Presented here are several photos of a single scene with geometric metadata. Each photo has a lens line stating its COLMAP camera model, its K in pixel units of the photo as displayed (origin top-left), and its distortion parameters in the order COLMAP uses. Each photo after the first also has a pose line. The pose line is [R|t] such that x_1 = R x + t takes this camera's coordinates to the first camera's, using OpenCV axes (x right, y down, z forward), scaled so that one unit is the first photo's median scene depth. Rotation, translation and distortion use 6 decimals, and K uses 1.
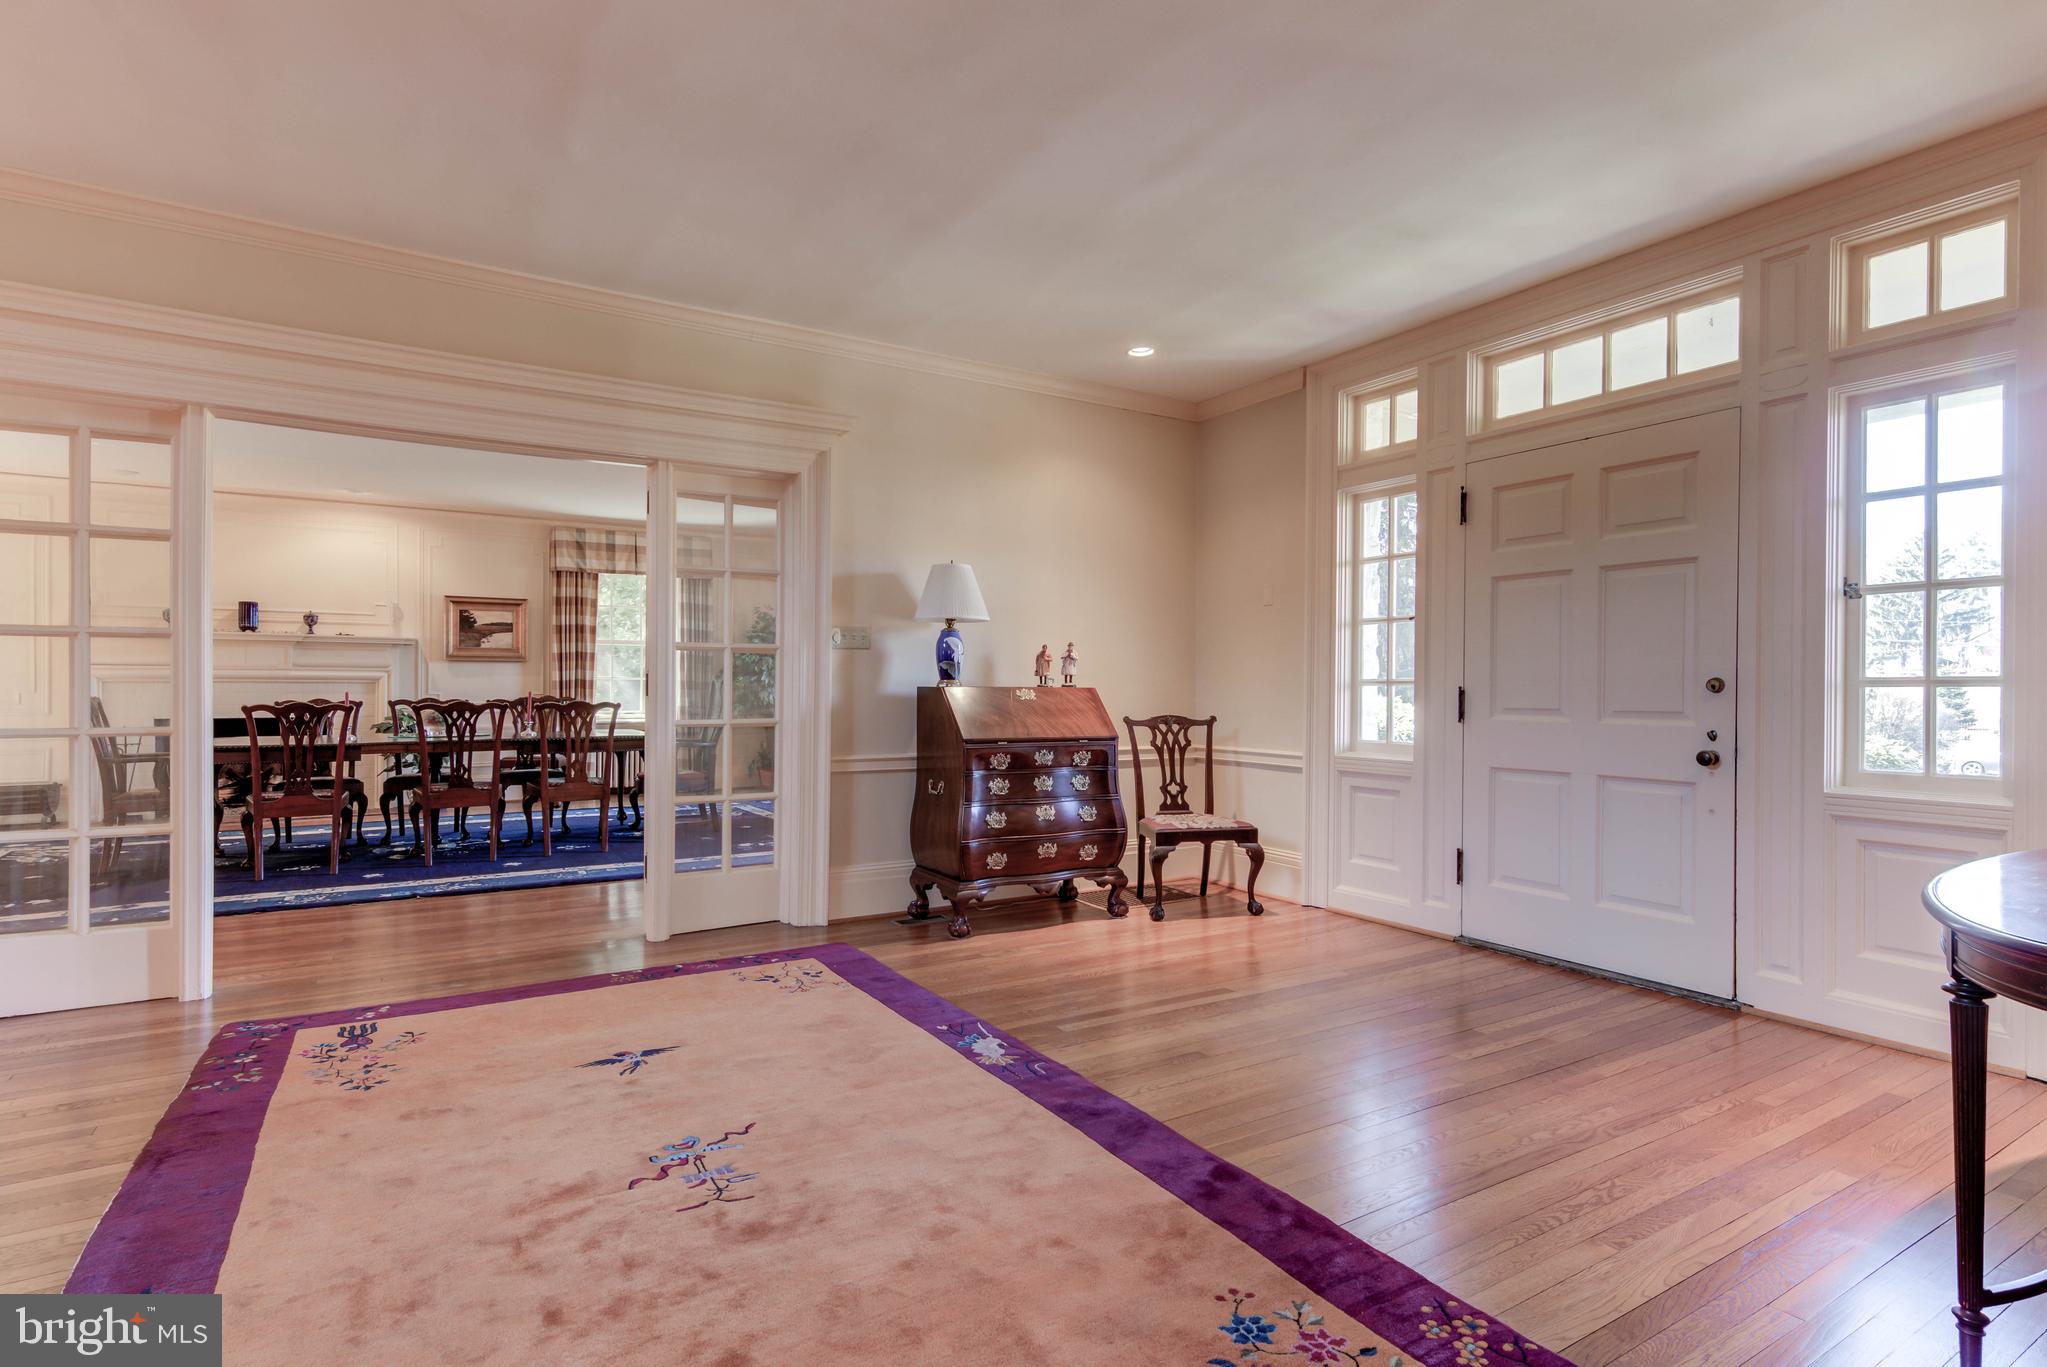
lens RADIAL K [[1037.4, 0, 1025.6], [0, 1037.4, 690.9], [0, 0, 1]] dist [0.003690, 0.000092]
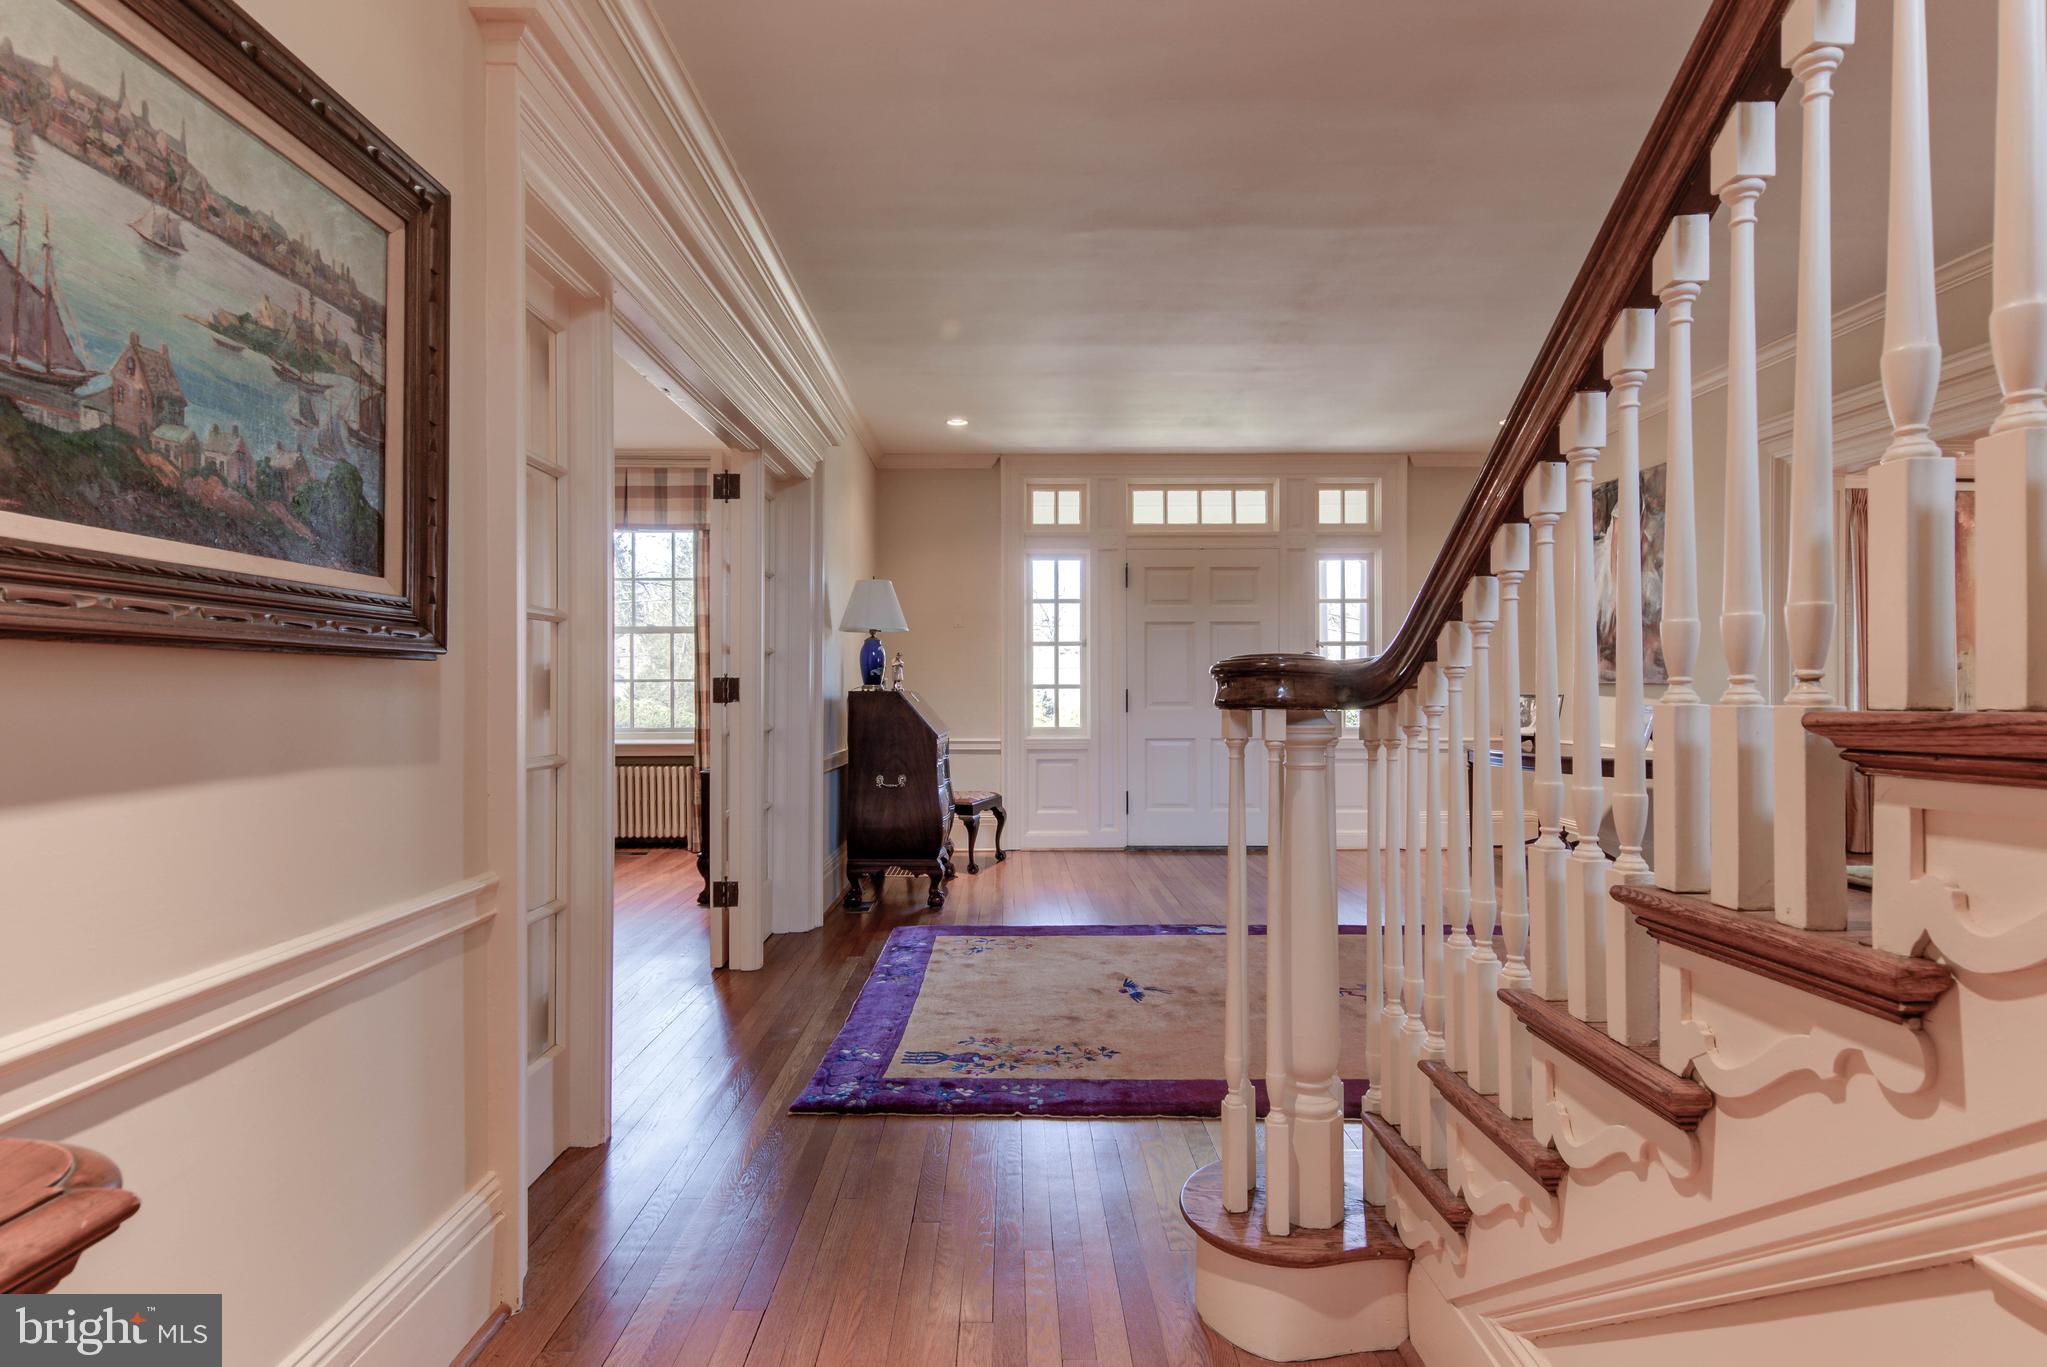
lens RADIAL K [[1037.4, 0, 1020.8], [0, 1037.4, 682.0], [0, 0, 1]] dist [0.003690, 0.000092]
pose [[0.514930, 0.004122, 0.857222, -1.094090], [0.005118, 0.999956, -0.007882, -0.003924], [-0.857217, 0.008446, 0.514887, 0.341737]]
